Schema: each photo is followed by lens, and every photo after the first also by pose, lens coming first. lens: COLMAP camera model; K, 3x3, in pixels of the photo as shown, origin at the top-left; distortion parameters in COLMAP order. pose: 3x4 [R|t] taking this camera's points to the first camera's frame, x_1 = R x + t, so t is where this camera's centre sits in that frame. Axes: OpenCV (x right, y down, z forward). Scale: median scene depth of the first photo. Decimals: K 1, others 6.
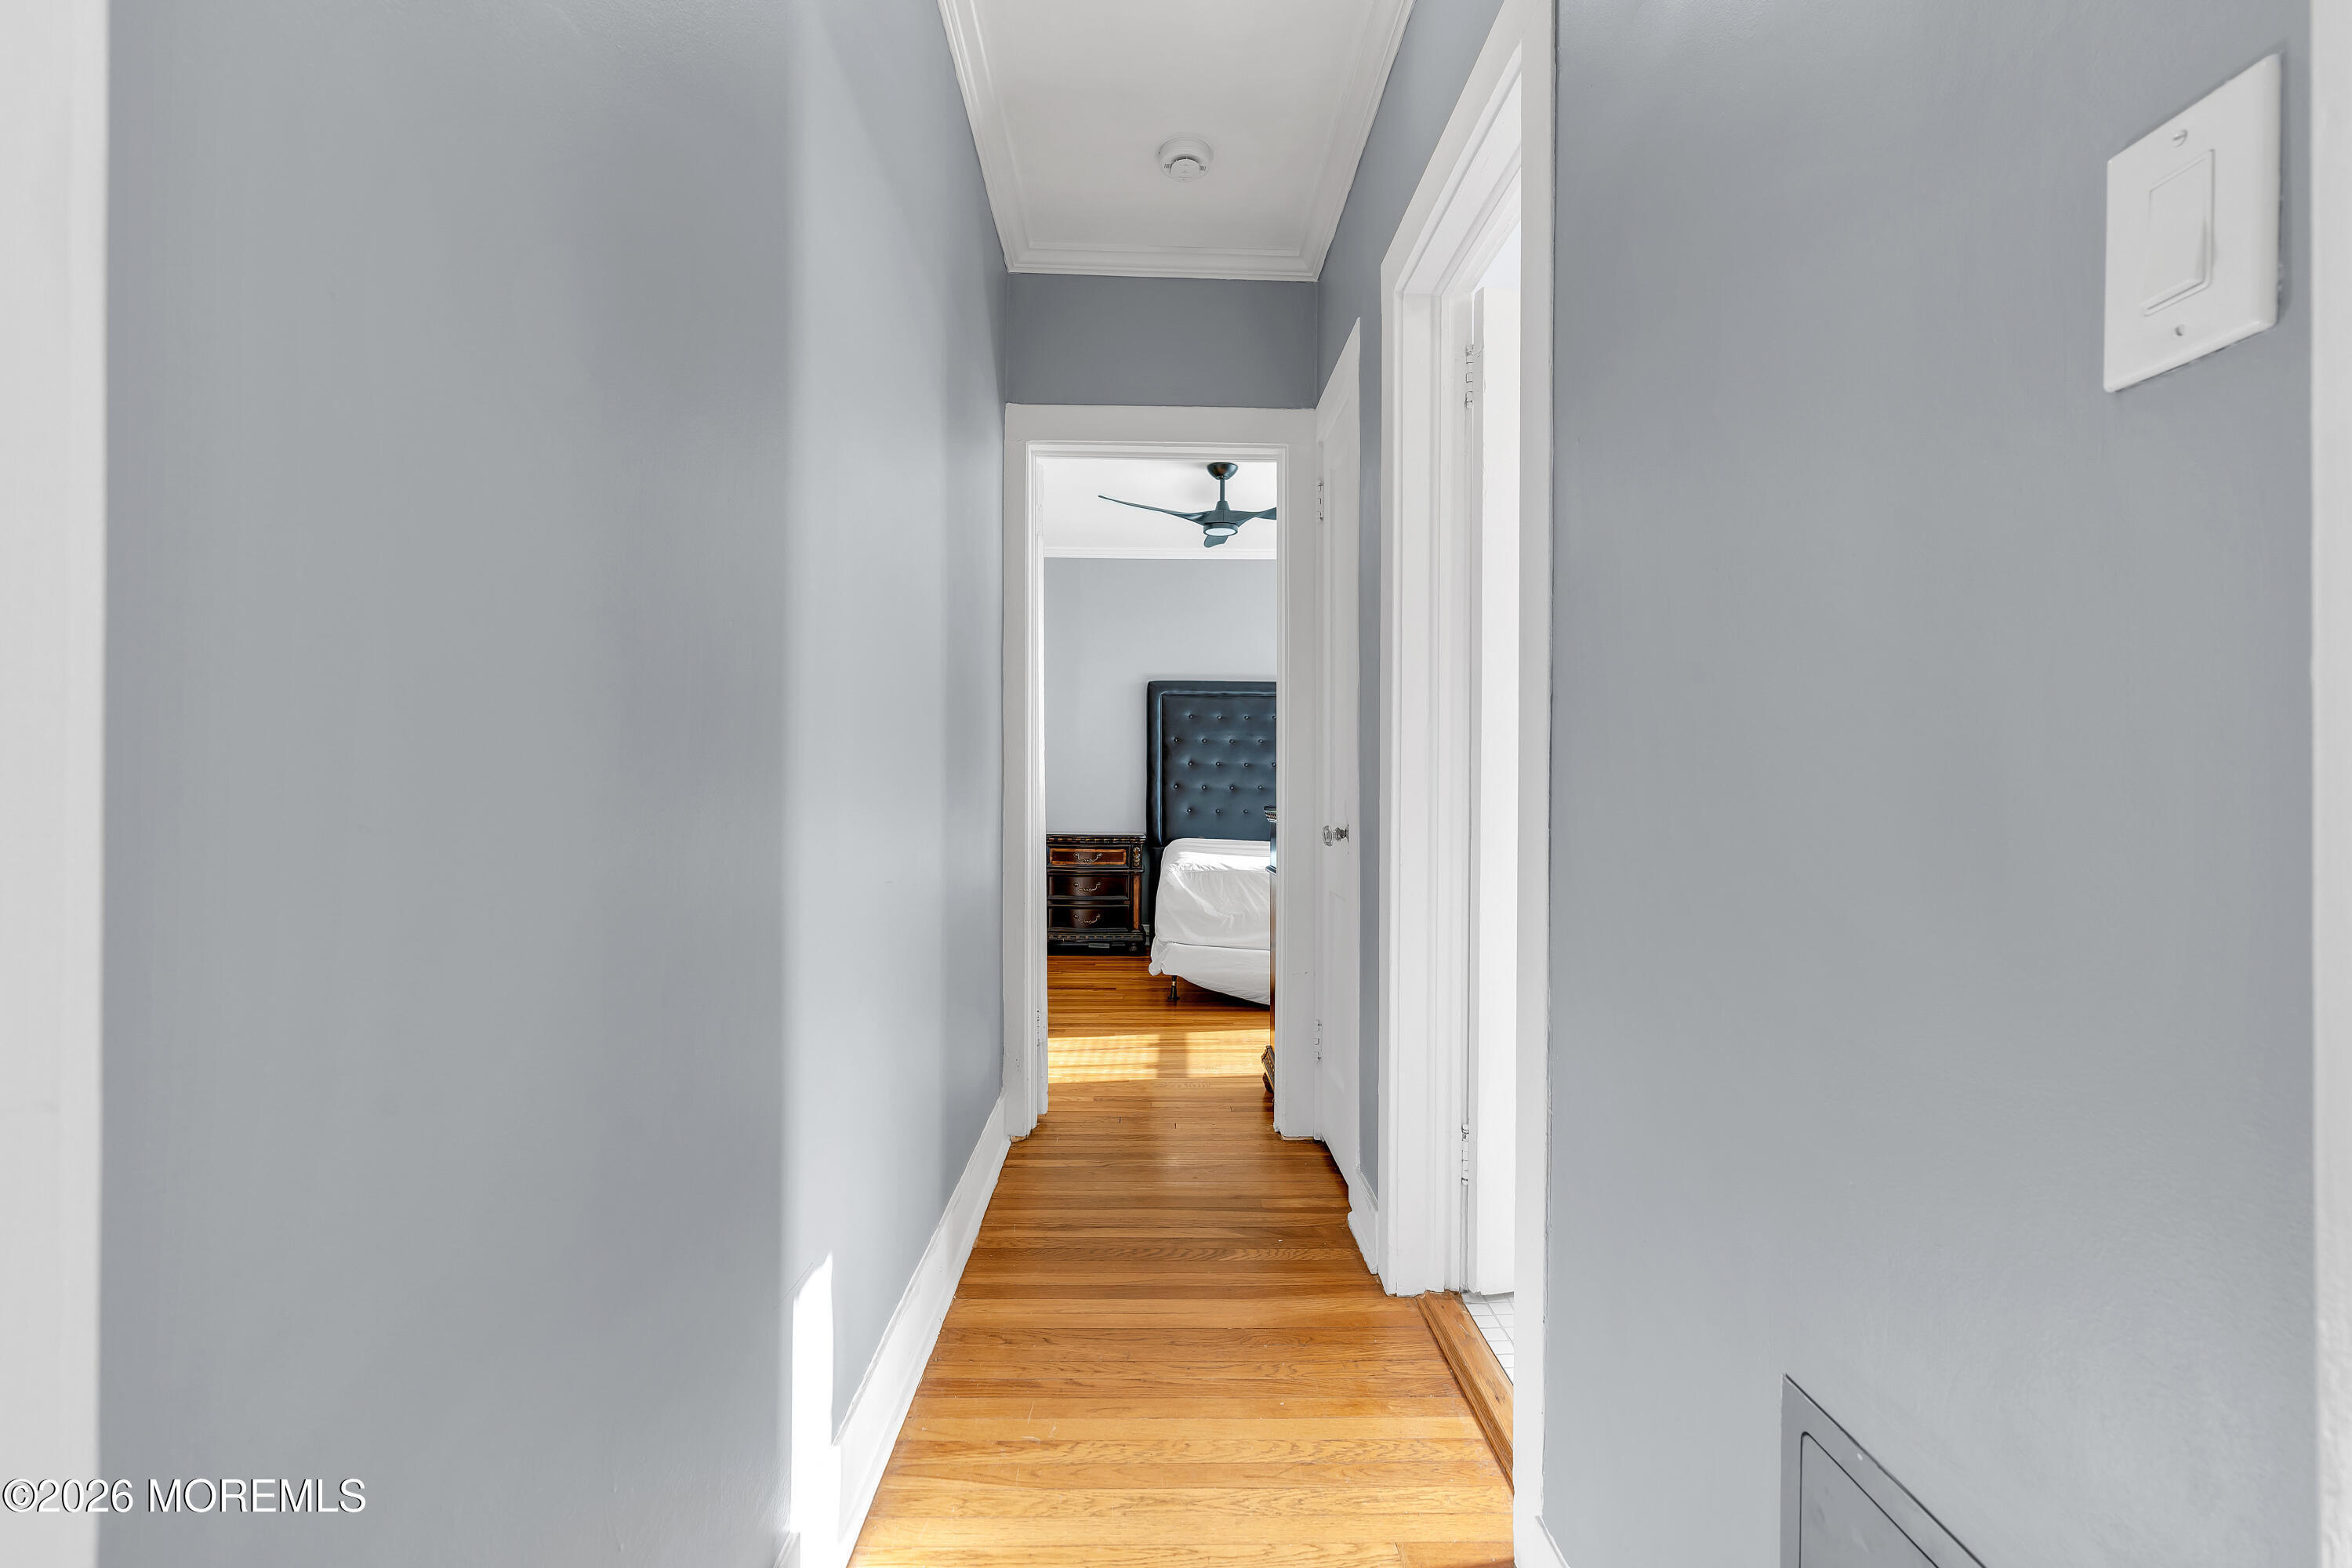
lens RADIAL K [[1057.7, 0, 1173.6], [0, 1057.7, 780.9], [0, 0, 1]] dist [-0.007018, 0.000909]
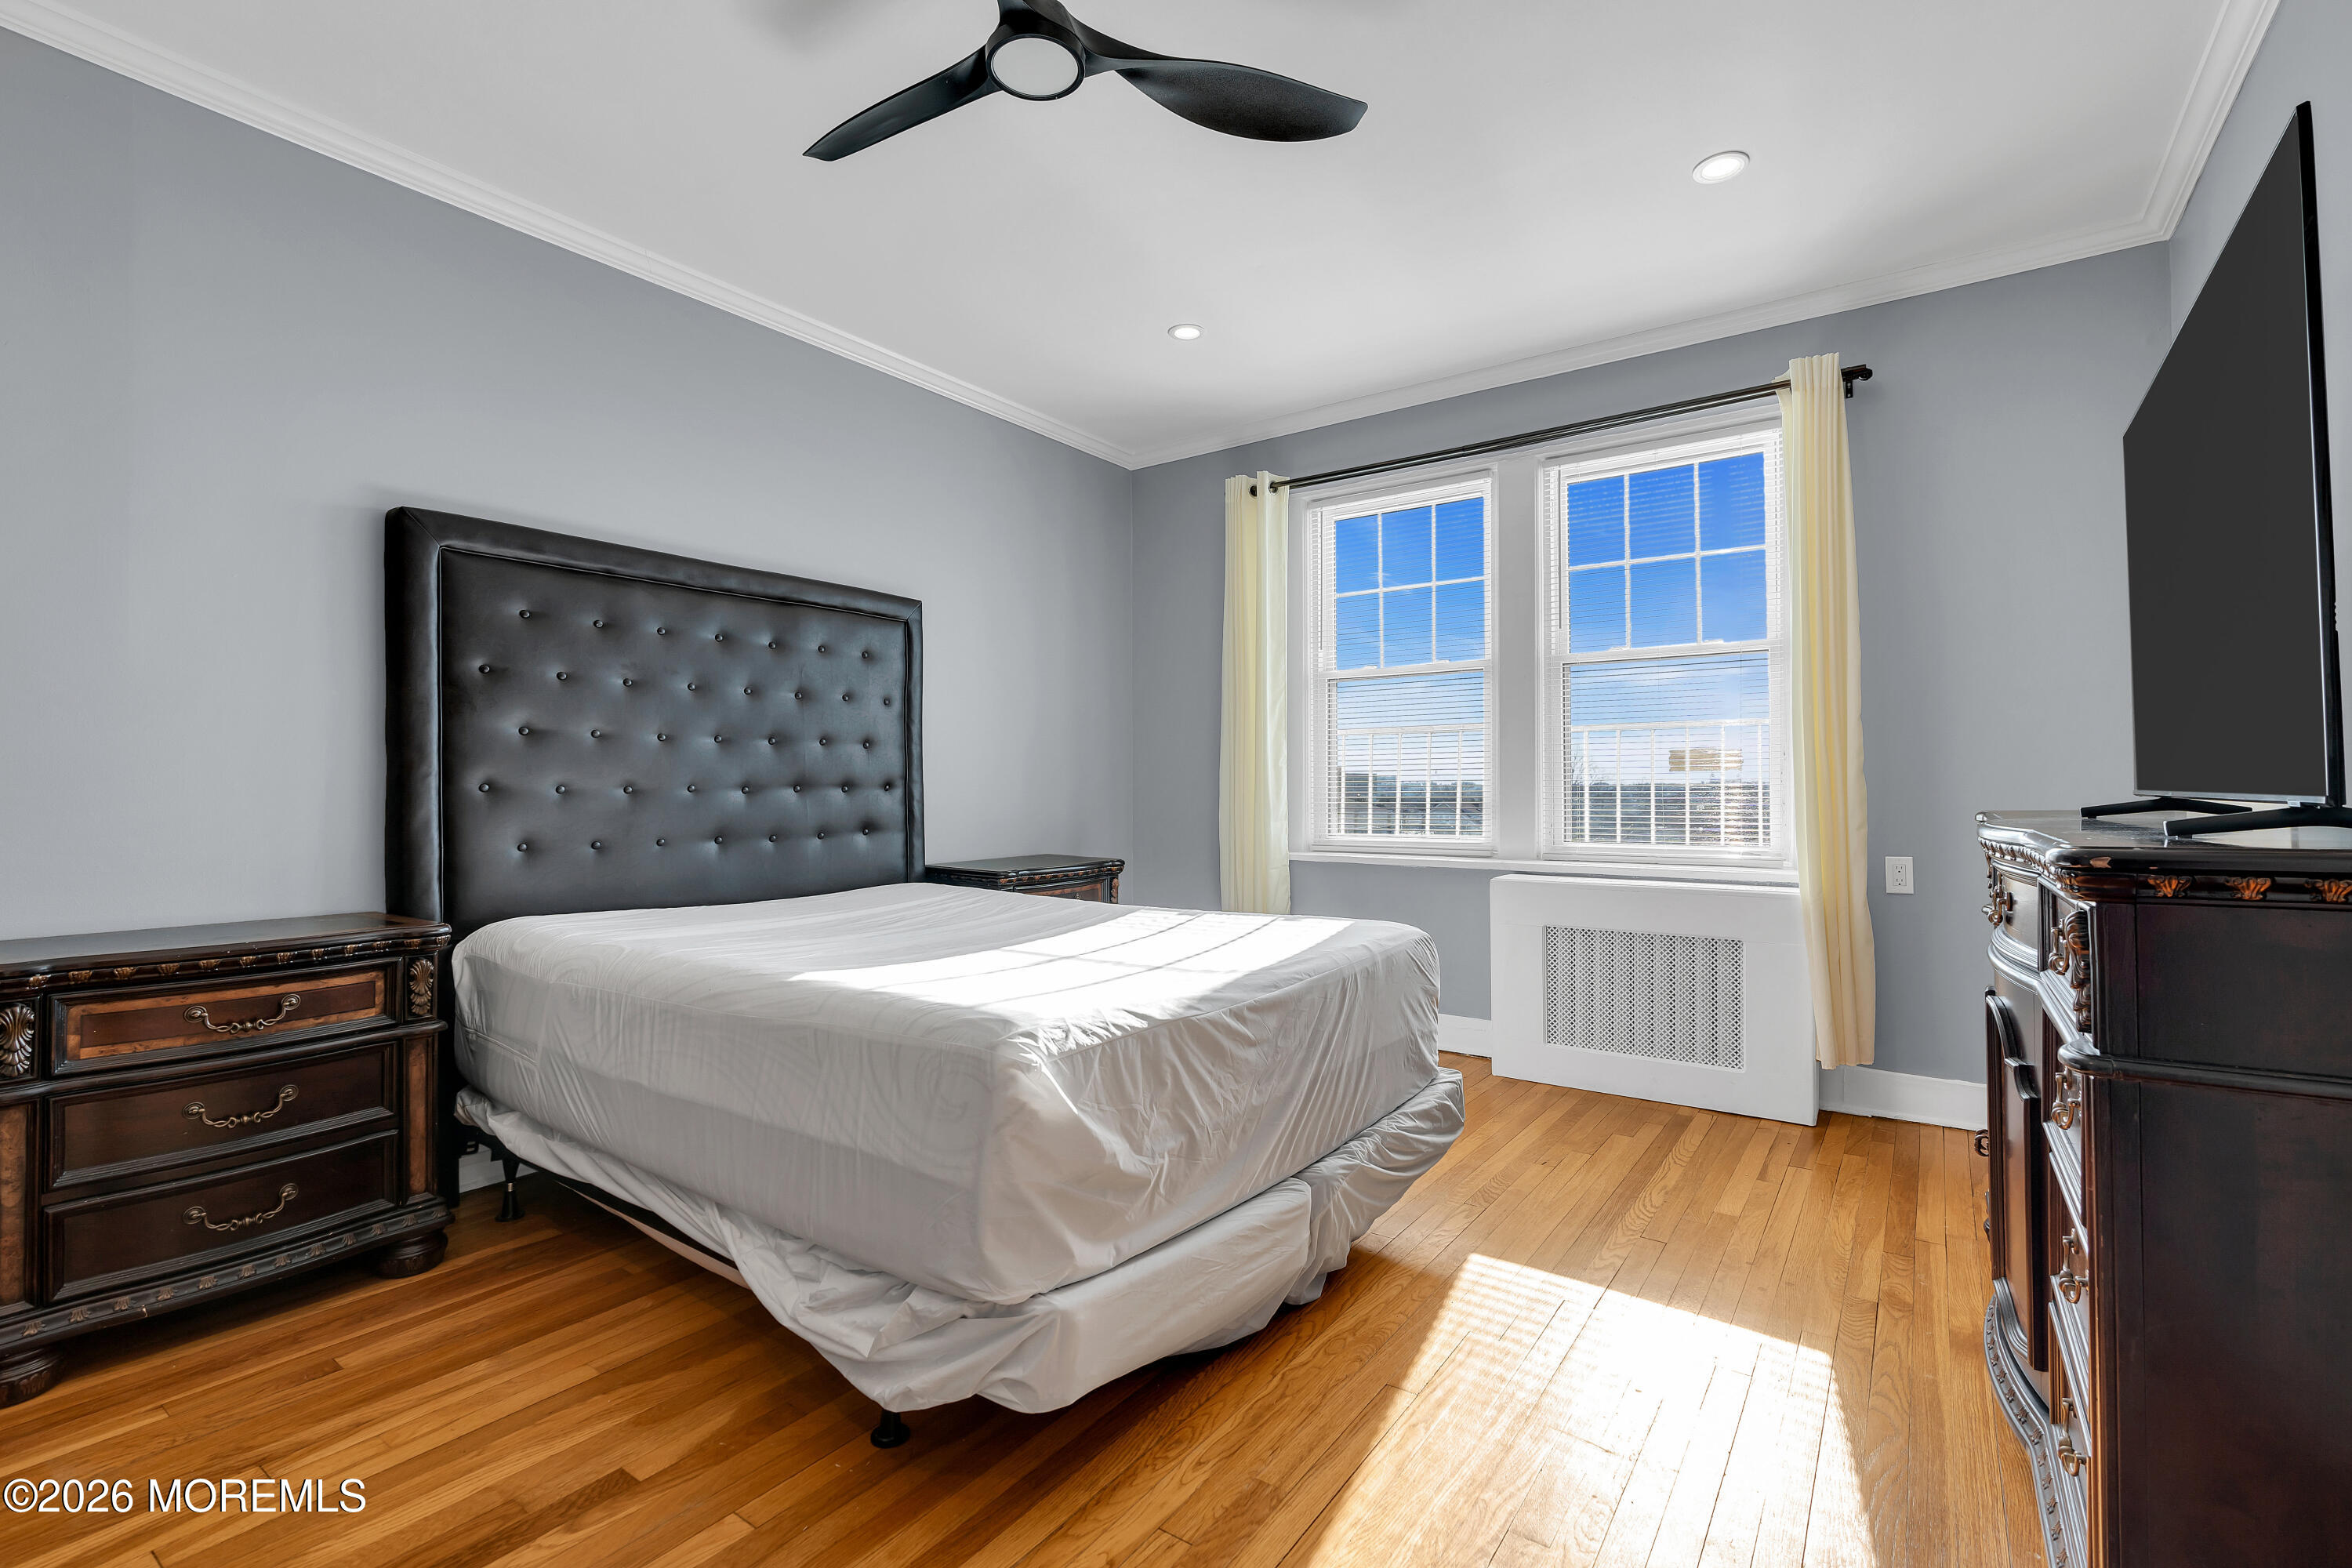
lens RADIAL K [[1057.7, 0, 1173.6], [0, 1057.7, 780.9], [0, 0, 1]] dist [-0.007018, 0.000909]
pose [[0.610217, -0.001338, 0.792233, -0.151756], [-0.000733, 0.999997, 0.002254, 0.001443], [-0.792234, -0.001956, 0.610214, 0.559192]]
